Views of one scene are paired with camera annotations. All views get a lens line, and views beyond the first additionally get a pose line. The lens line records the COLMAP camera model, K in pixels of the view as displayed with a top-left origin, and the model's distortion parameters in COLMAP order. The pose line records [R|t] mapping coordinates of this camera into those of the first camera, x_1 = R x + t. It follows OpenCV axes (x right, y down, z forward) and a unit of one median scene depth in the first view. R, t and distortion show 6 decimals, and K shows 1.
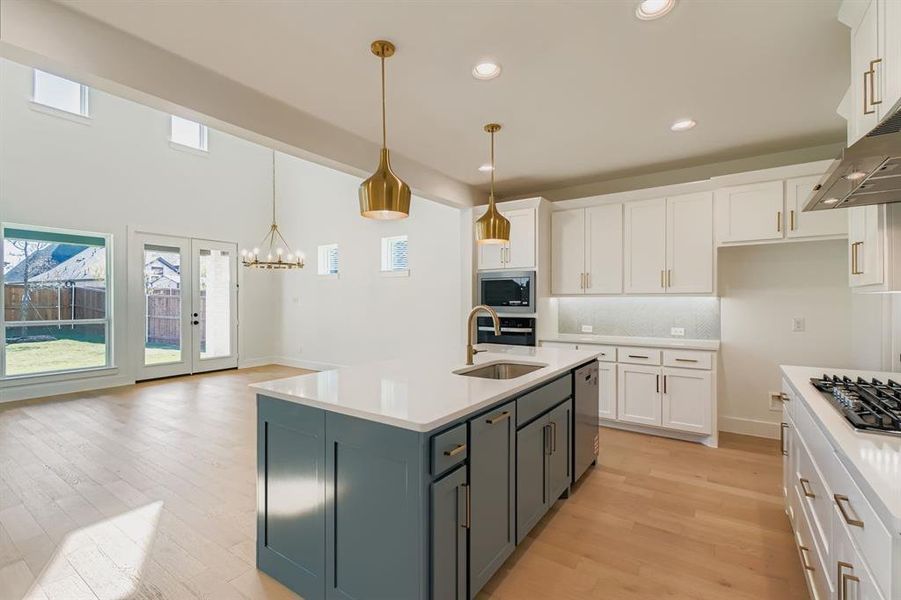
lens RADIAL K [[406.3, 0, 449.0], [0, 406.3, 298.4], [0, 0, 1]] dist [0.002668, 0.000013]
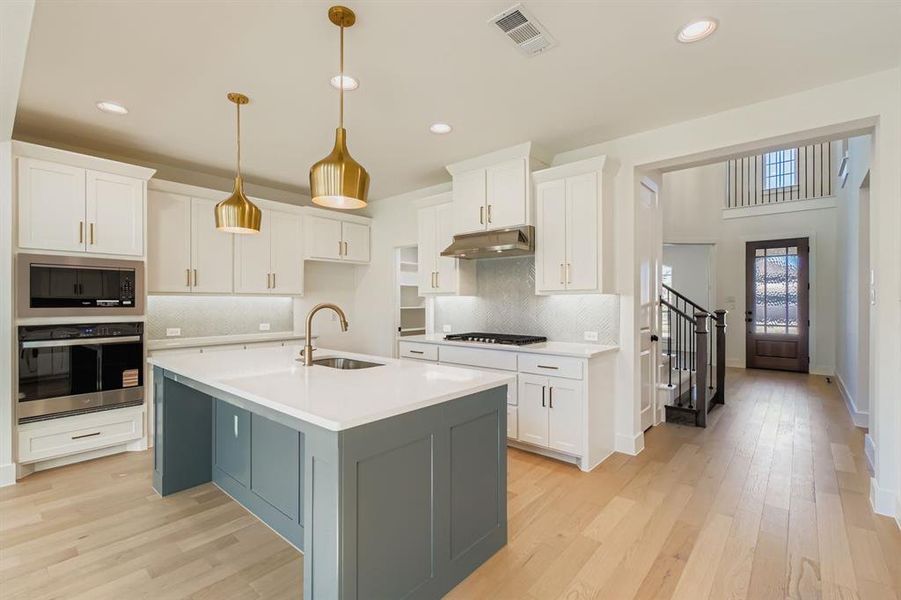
lens RADIAL K [[401.7, 0, 451.7], [0, 401.7, 301.8], [0, 0, 1]] dist [0.001075, -0.000351]
pose [[0.102407, -0.000422, 0.994743, -0.493665], [-0.006632, 0.999977, 0.001107, 0.005066], [-0.994721, -0.006711, 0.102402, 0.333974]]
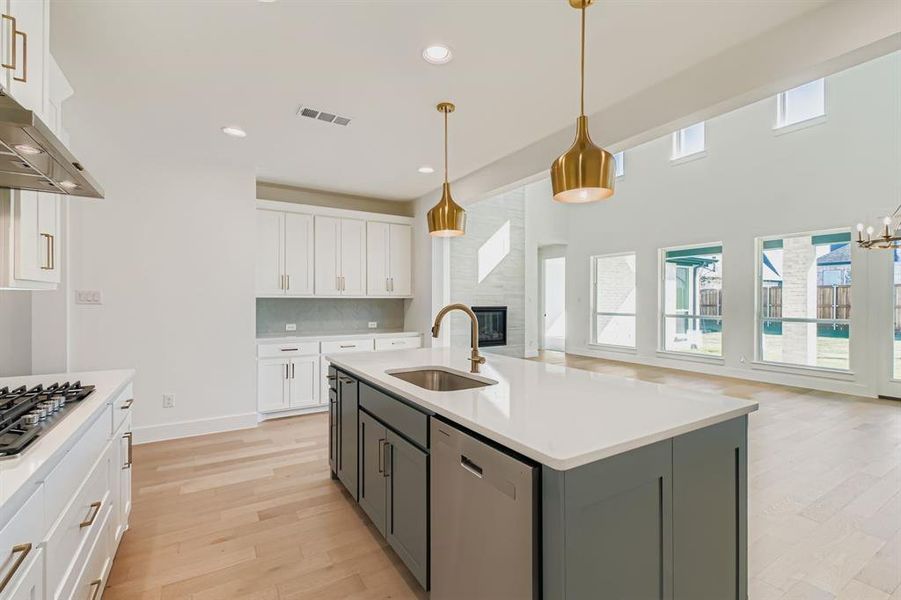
lens RADIAL K [[401.7, 0, 451.7], [0, 401.7, 301.8], [0, 0, 1]] dist [0.001075, -0.000351]
pose [[-0.396396, 0.003470, -0.918073, 0.499090], [0.005103, 0.999986, 0.001577, 0.004627], [0.918065, -0.004060, -0.396408, 0.751546]]
